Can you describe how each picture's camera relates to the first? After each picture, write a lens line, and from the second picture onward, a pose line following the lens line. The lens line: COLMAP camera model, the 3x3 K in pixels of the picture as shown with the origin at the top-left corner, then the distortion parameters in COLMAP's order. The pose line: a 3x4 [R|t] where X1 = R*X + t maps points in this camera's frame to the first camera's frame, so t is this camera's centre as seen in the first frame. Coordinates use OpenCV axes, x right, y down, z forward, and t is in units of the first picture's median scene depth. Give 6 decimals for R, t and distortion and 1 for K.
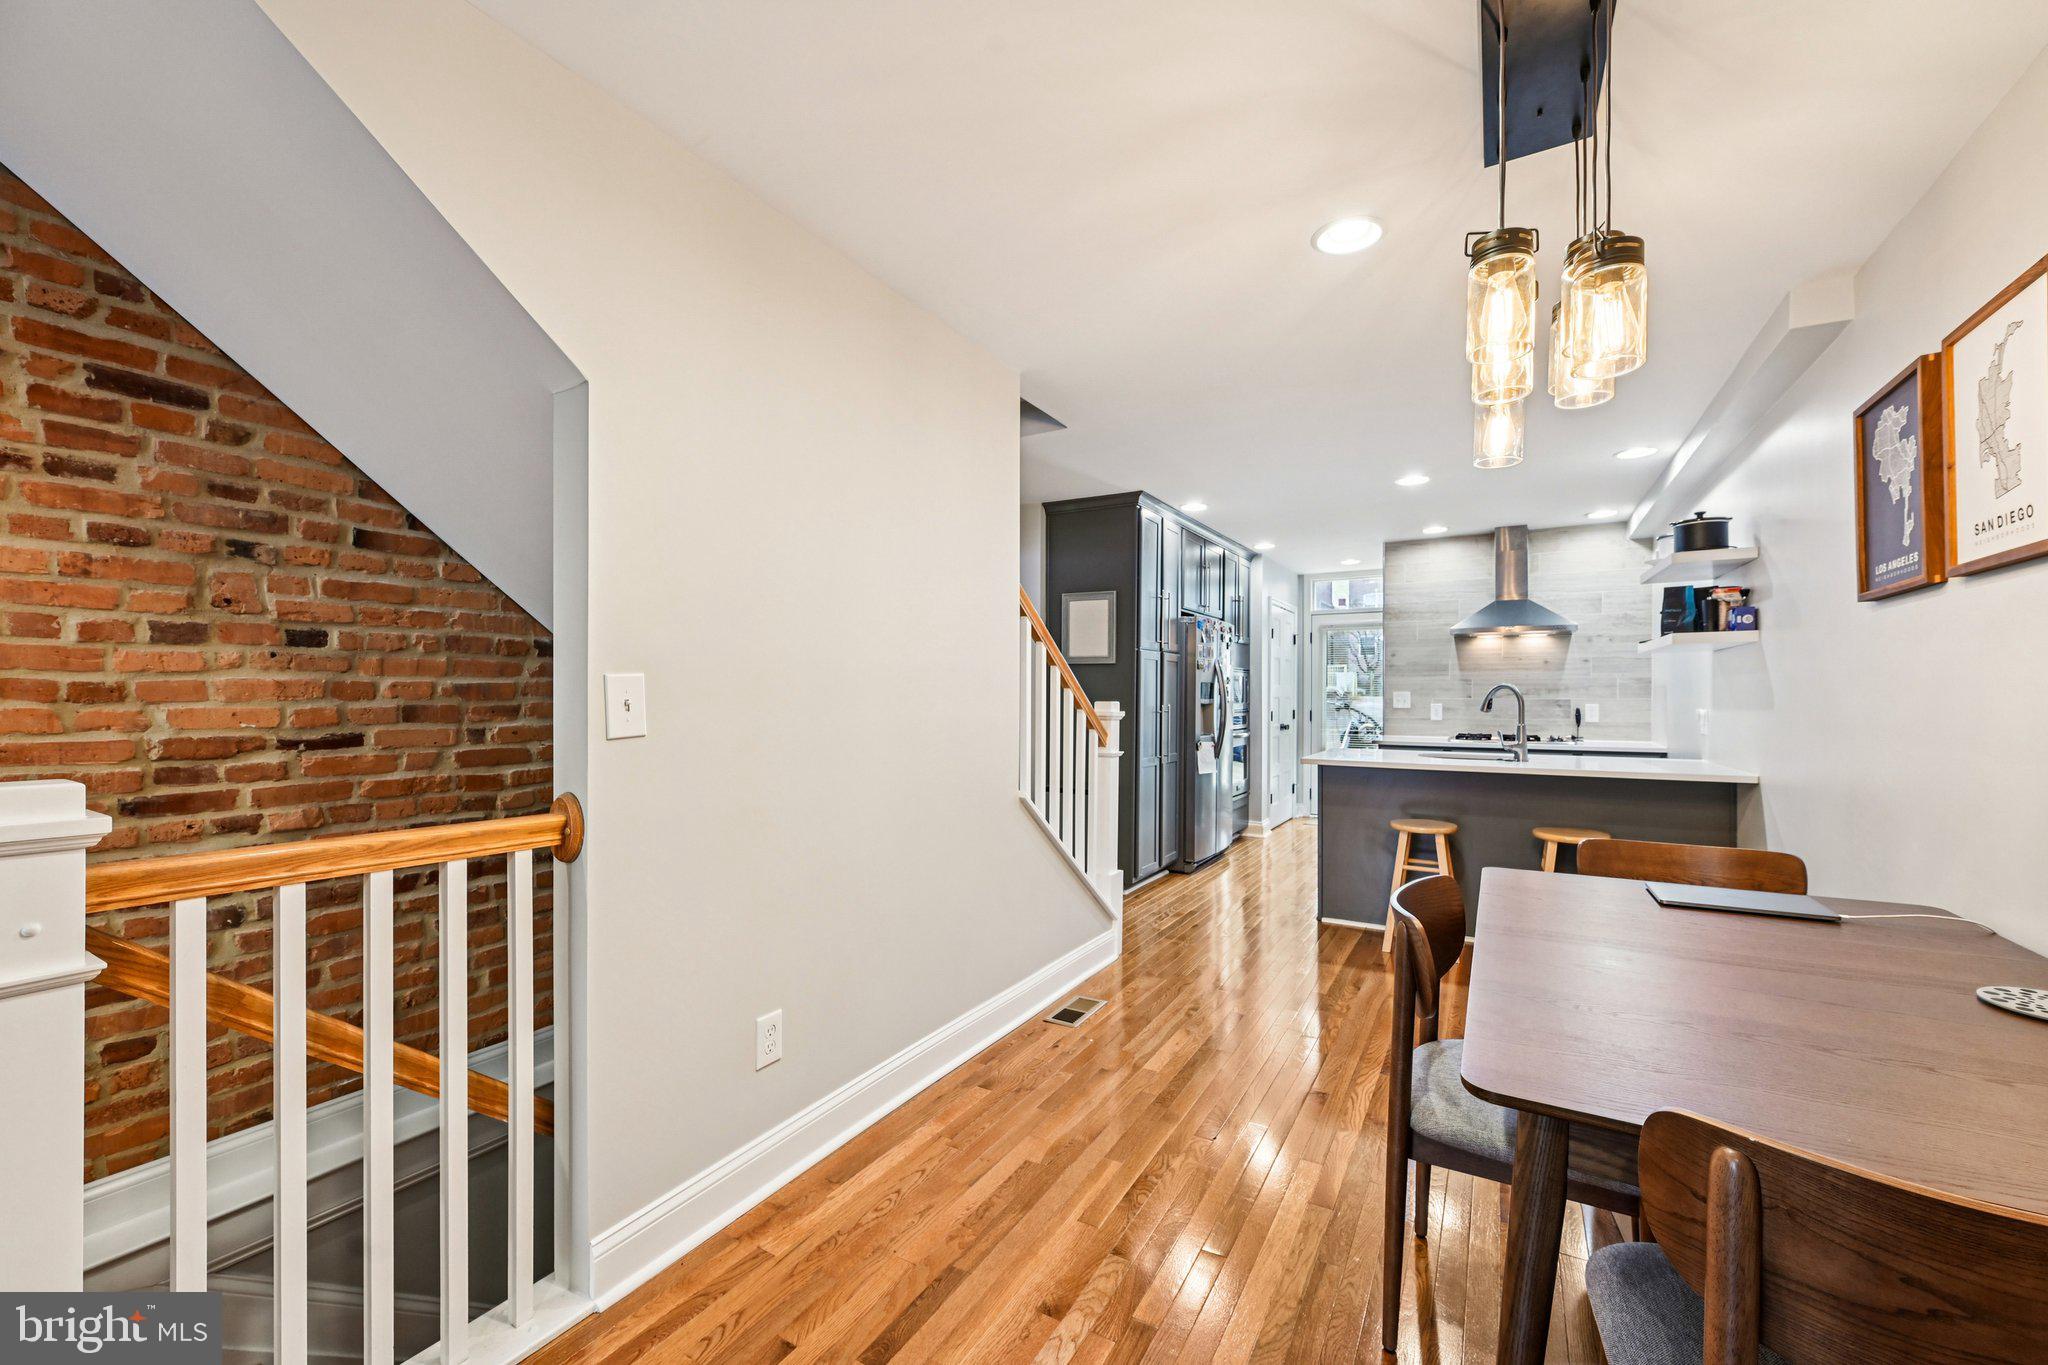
lens RADIAL K [[811.9, 0, 1030.7], [0, 811.9, 696.6], [0, 0, 1]] dist [-0.000784, -0.000197]
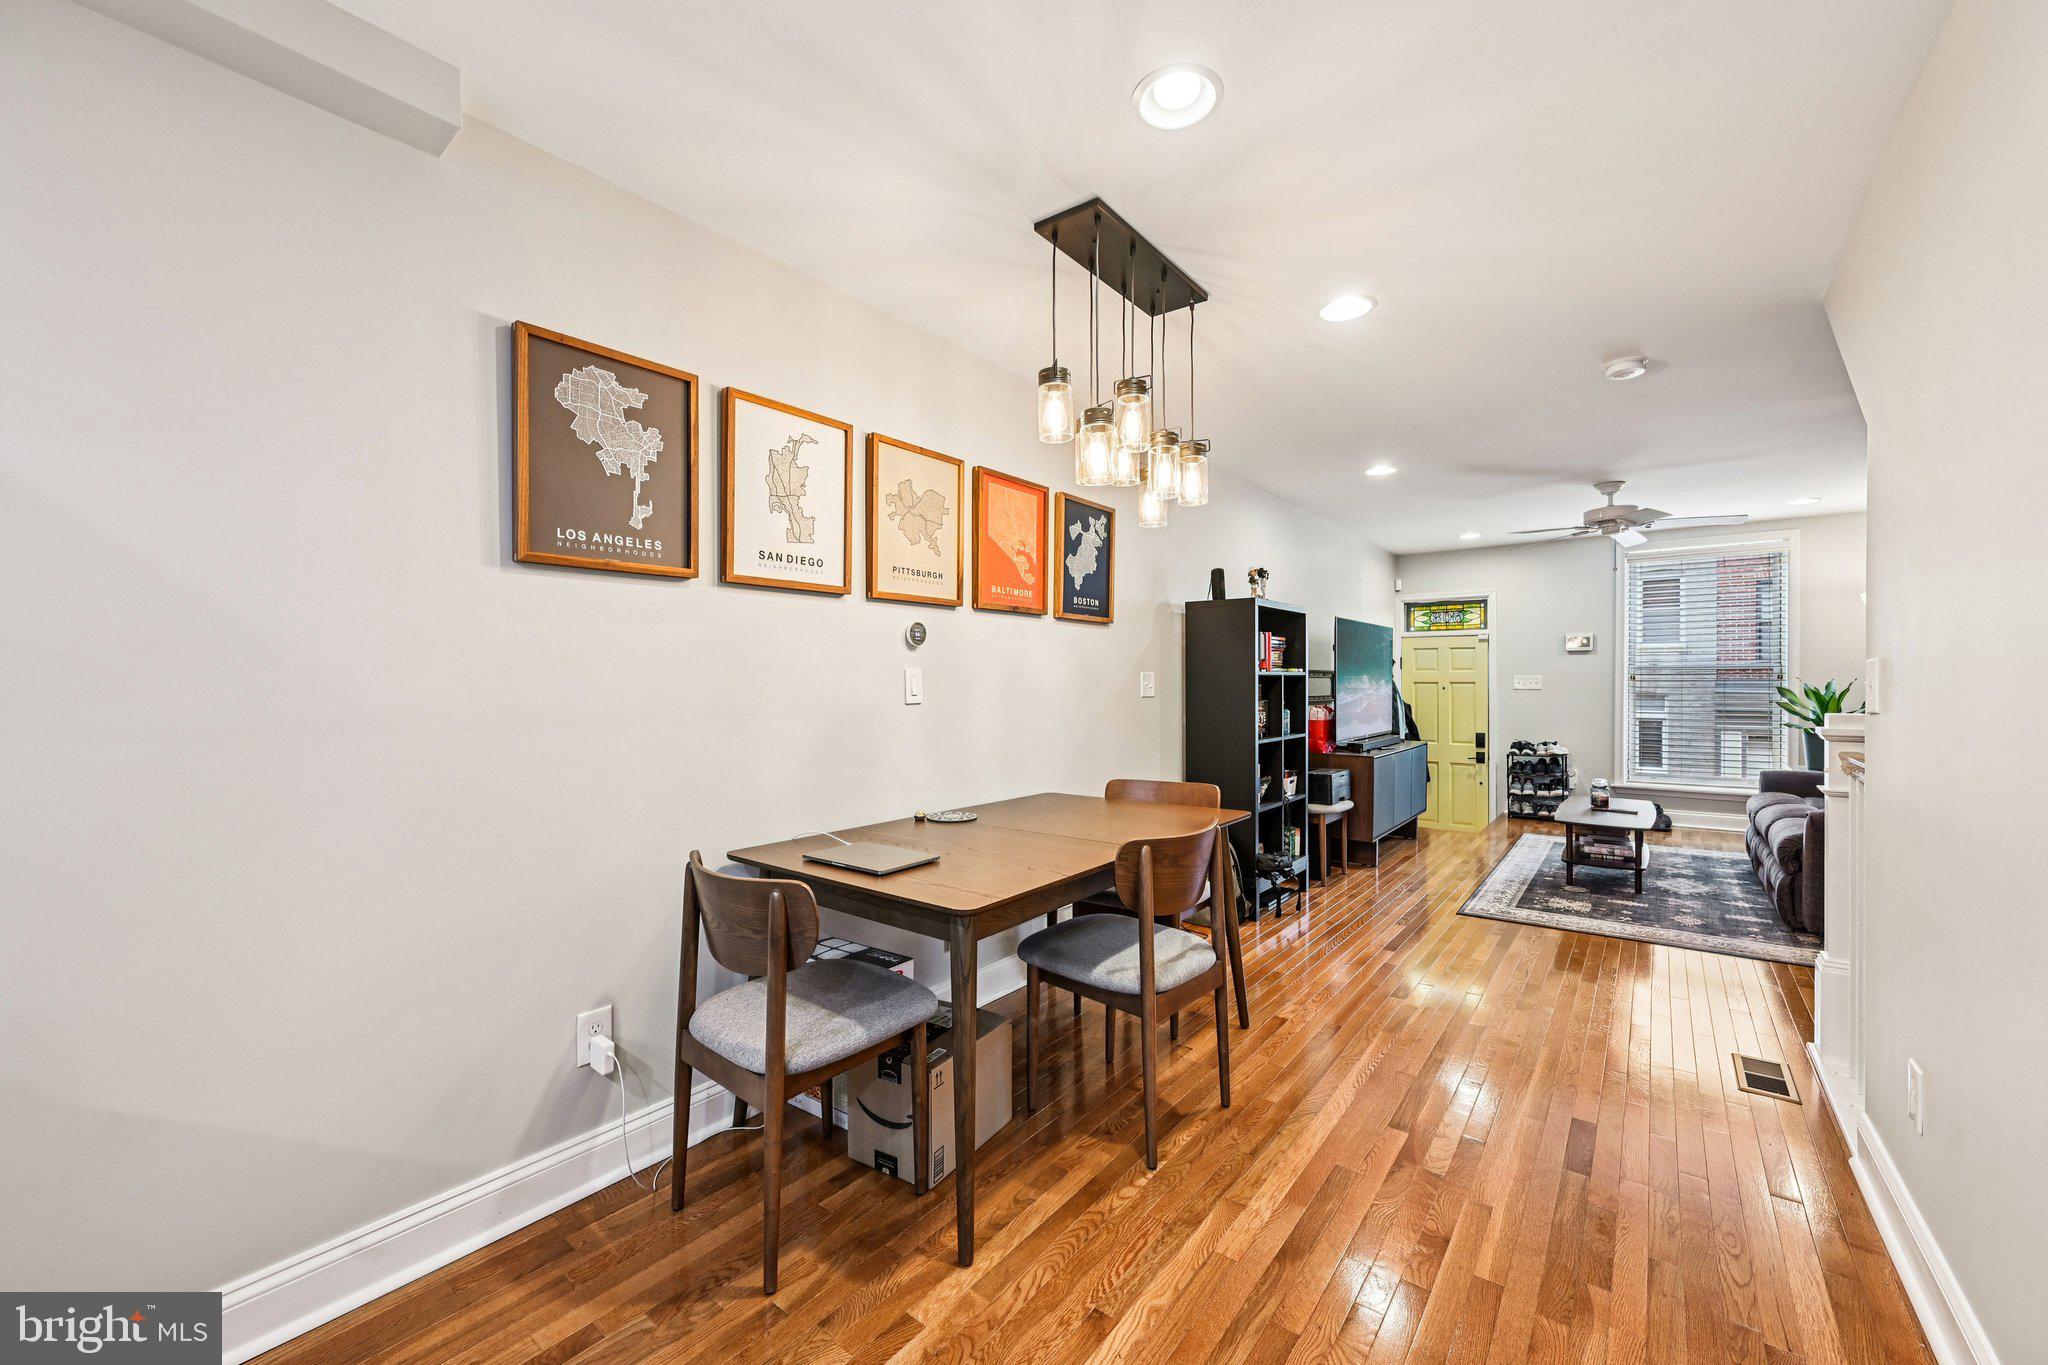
lens RADIAL K [[811.9, 0, 1031.8], [0, 811.9, 681.9], [0, 0, 1]] dist [-0.000784, -0.000197]
pose [[-0.991848, -0.000901, 0.127425, 0.165464], [-0.000566, 0.999996, 0.002665, 0.000596], [-0.127427, 0.002572, -0.991845, 0.692924]]
